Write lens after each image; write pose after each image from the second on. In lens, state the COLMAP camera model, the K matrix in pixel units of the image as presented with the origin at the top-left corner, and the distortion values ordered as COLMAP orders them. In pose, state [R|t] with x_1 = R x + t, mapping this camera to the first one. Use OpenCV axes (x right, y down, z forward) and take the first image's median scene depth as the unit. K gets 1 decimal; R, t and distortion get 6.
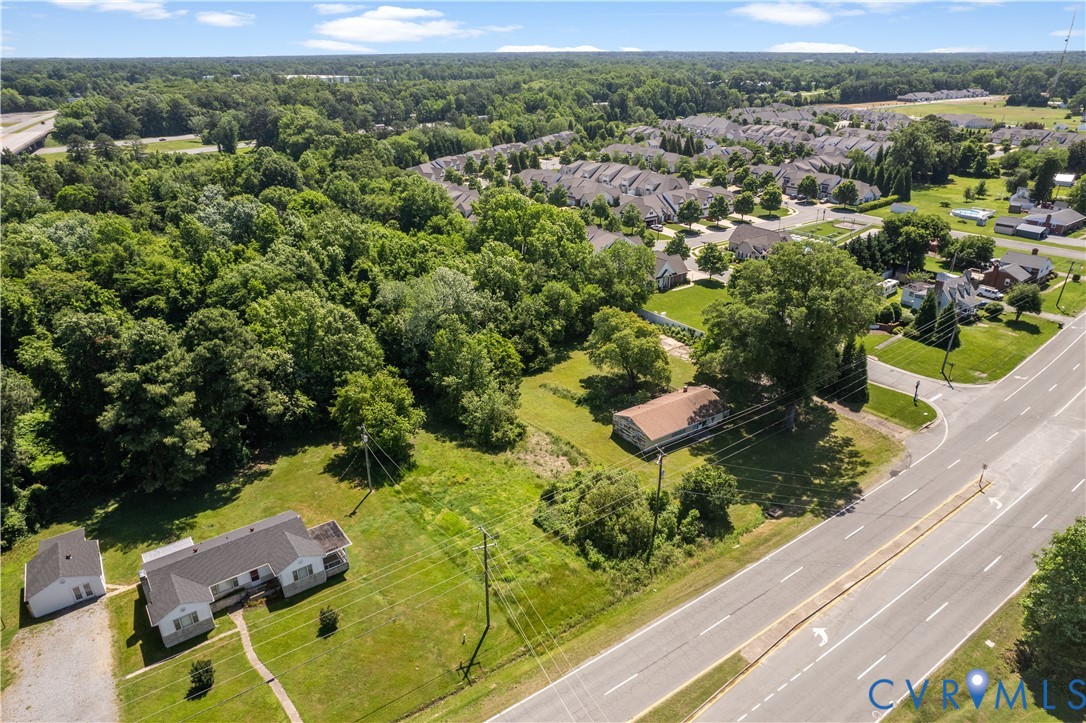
lens RADIAL K [[693.2, 0, 539.1], [0, 693.2, 358.2], [0, 0, 1]] dist [-0.040744, 0.005896]
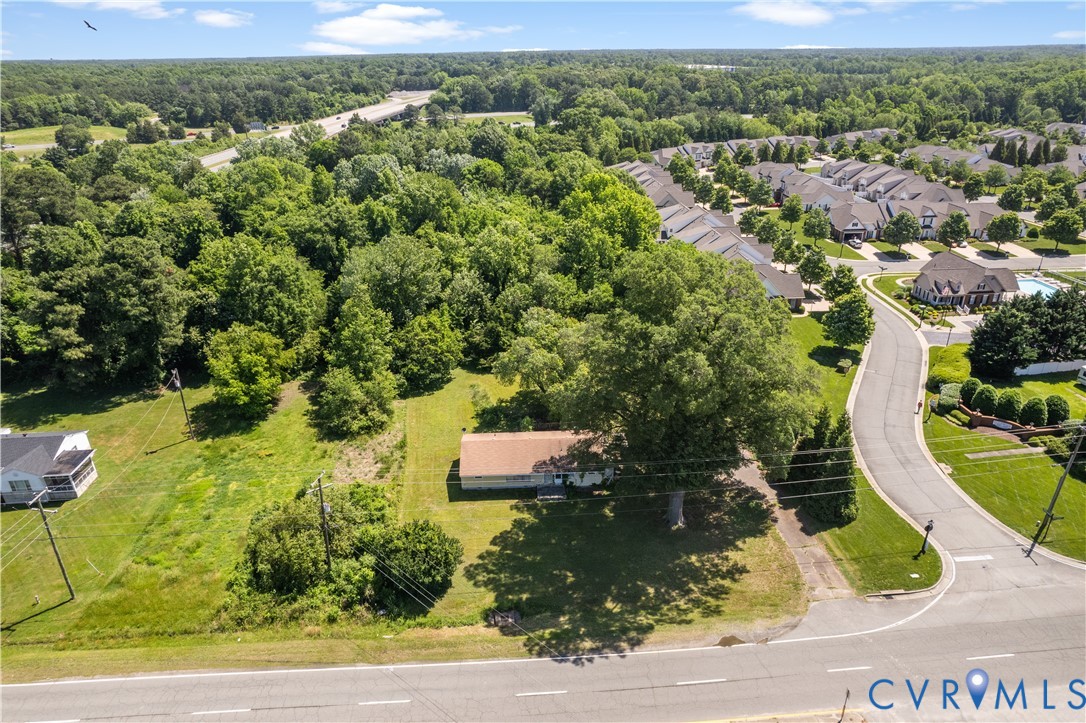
lens RADIAL K [[693.2, 0, 542.3], [0, 693.2, 366.0], [0, 0, 1]] dist [-0.040744, 0.005896]
pose [[0.849331, 0.216892, -0.481243, 0.528330], [-0.209033, 0.975352, 0.070667, -0.068900], [0.484708, 0.040576, 0.873734, 0.316876]]
